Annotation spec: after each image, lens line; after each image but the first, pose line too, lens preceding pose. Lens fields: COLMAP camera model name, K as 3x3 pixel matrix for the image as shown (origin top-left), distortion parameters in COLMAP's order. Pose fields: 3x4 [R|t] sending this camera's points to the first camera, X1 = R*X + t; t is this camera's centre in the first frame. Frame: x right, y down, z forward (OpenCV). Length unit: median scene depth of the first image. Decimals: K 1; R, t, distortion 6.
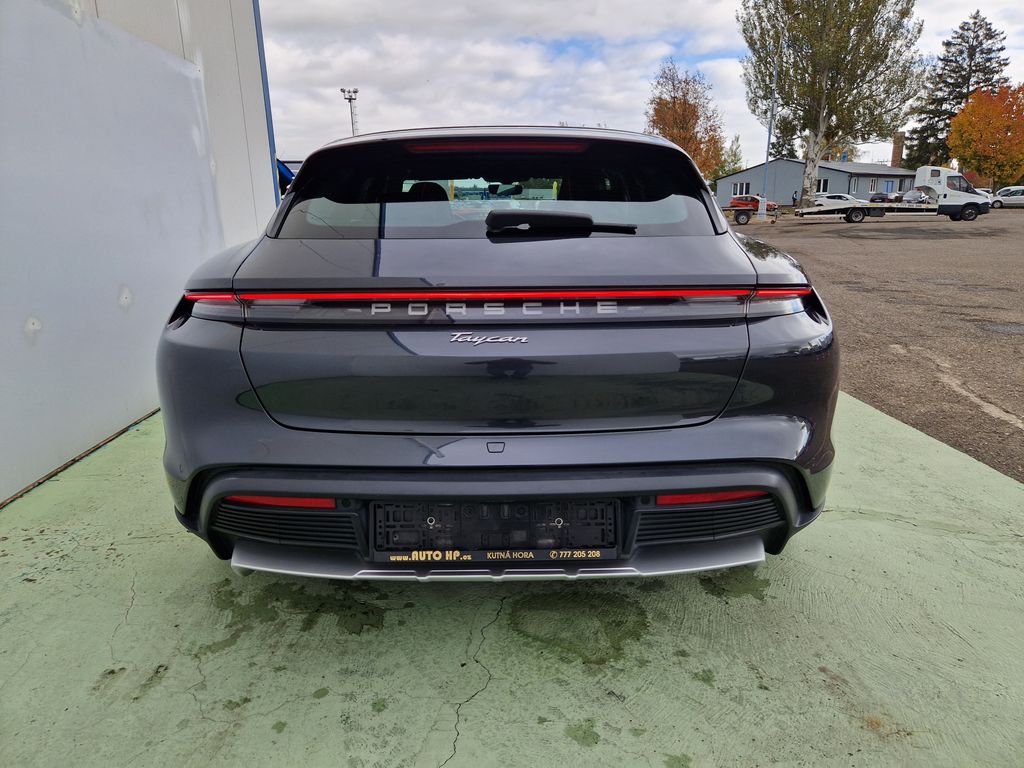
lens RADIAL K [[684.0, 0, 510.4], [0, 684.0, 376.7], [0, 0, 1]] dist [0.059734, -0.045368]
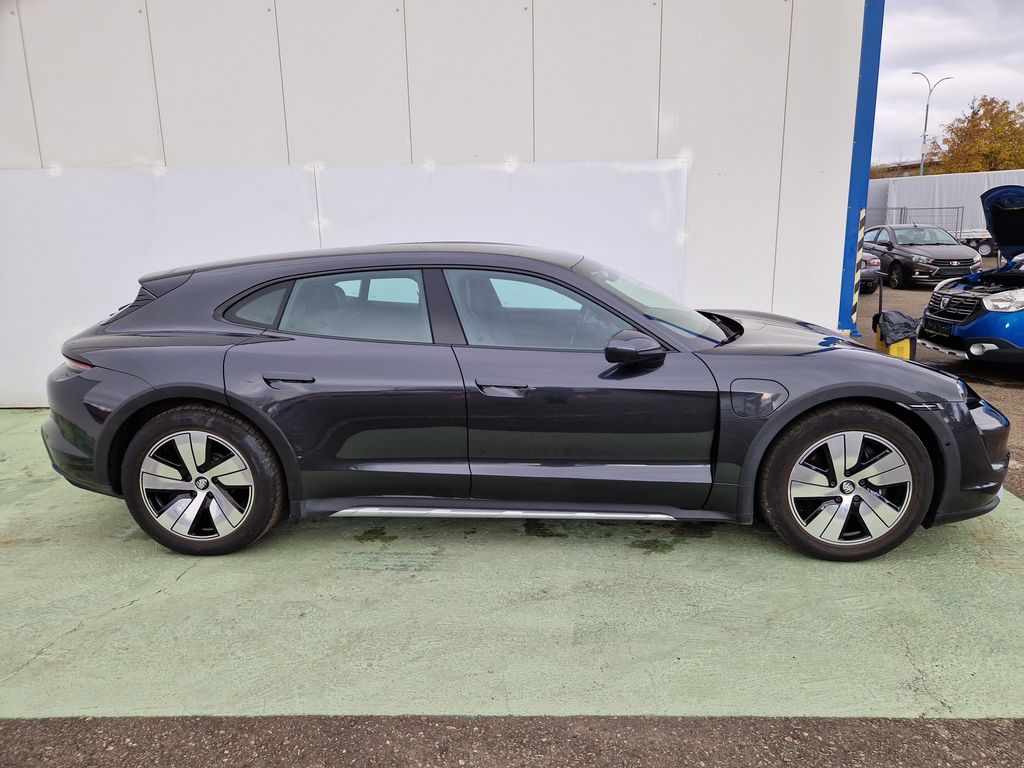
lens RADIAL K [[682.2, 0, 536.4], [0, 682.2, 384.7], [0, 0, 1]] dist [0.063081, -0.044009]
pose [[-0.046438, 0.226597, -0.972881, 2.269758], [-0.223208, 0.946953, 0.231212, -0.801088], [0.973664, 0.227892, 0.006604, 2.279916]]
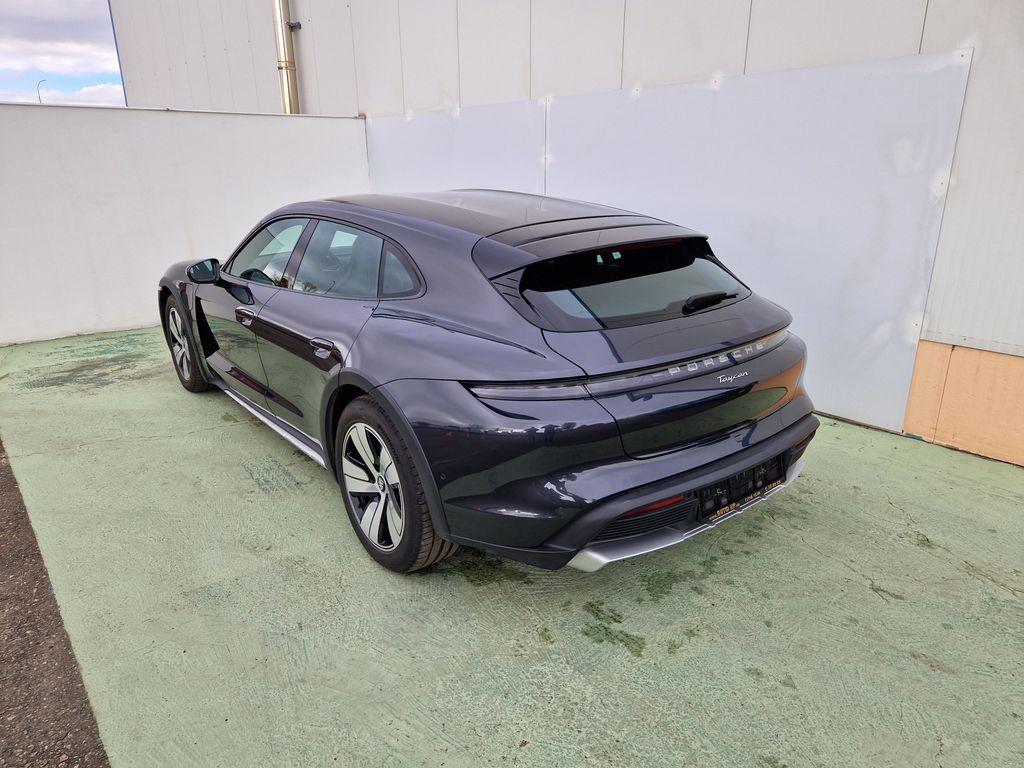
lens RADIAL K [[701.1, 0, 512.0], [0, 701.1, 384.0], [0, 0, 1]] dist [0.062351, -0.047710]
pose [[-0.799235, 0.205133, -0.564928, 1.163277], [-0.120756, 0.865975, 0.485288, -1.234394], [0.588762, 0.456078, -0.667347, 3.802004]]
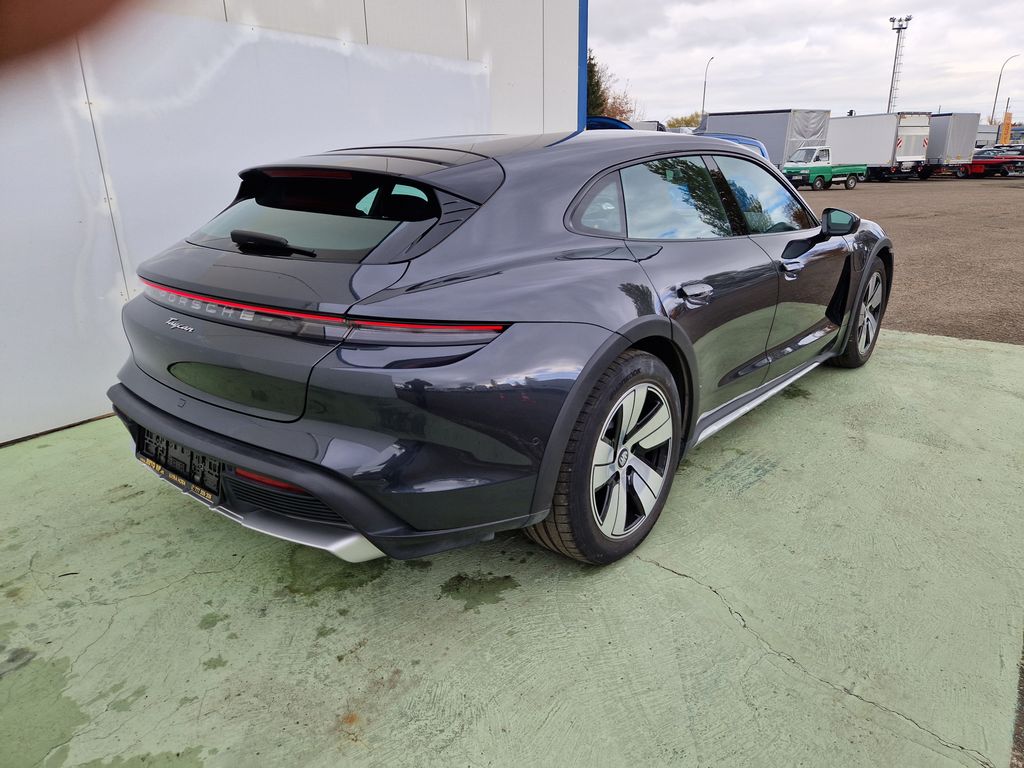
lens RADIAL K [[680.8, 0, 518.1], [0, 680.8, 383.8], [0, 0, 1]] dist [0.065742, -0.052424]
pose [[0.767513, 0.200502, -0.608870, 1.165454], [-0.151138, 0.979649, 0.132084, -0.193528], [0.622962, -0.009353, 0.782196, 0.277553]]
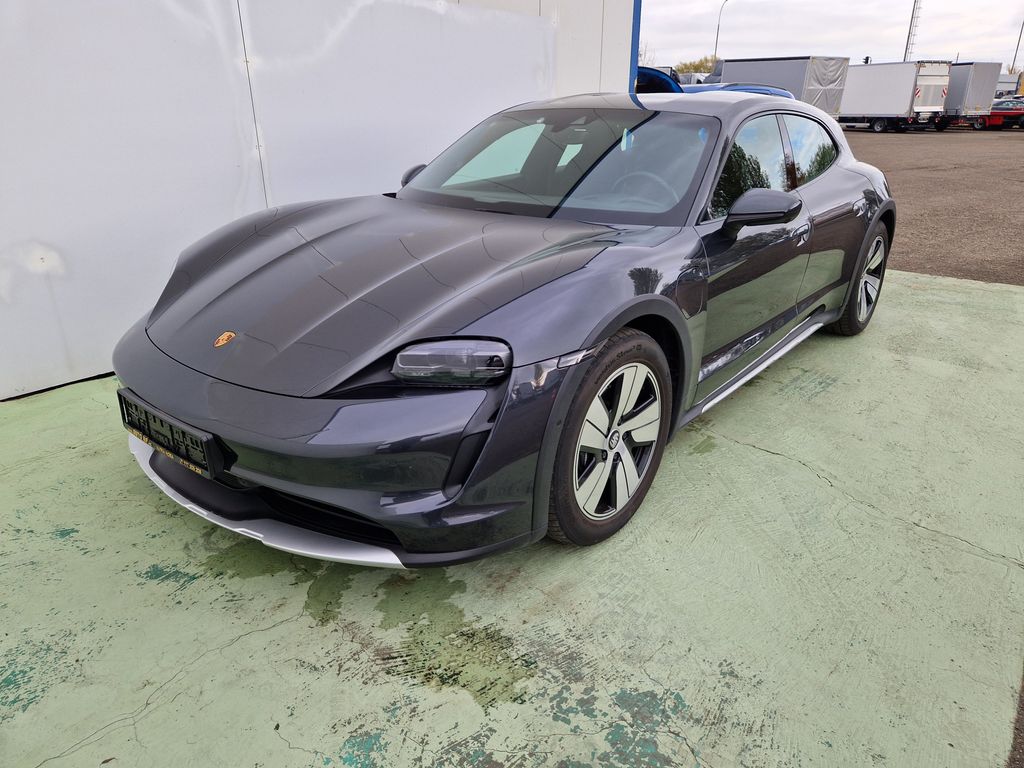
lens RADIAL K [[684.0, 0, 510.4], [0, 684.0, 376.7], [0, 0, 1]] dist [0.059734, -0.045368]
pose [[0.758947, 0.247189, -0.602410, 1.154512], [-0.163424, 0.967841, 0.191247, -0.103528], [0.630311, -0.046698, 0.774937, -0.200721]]
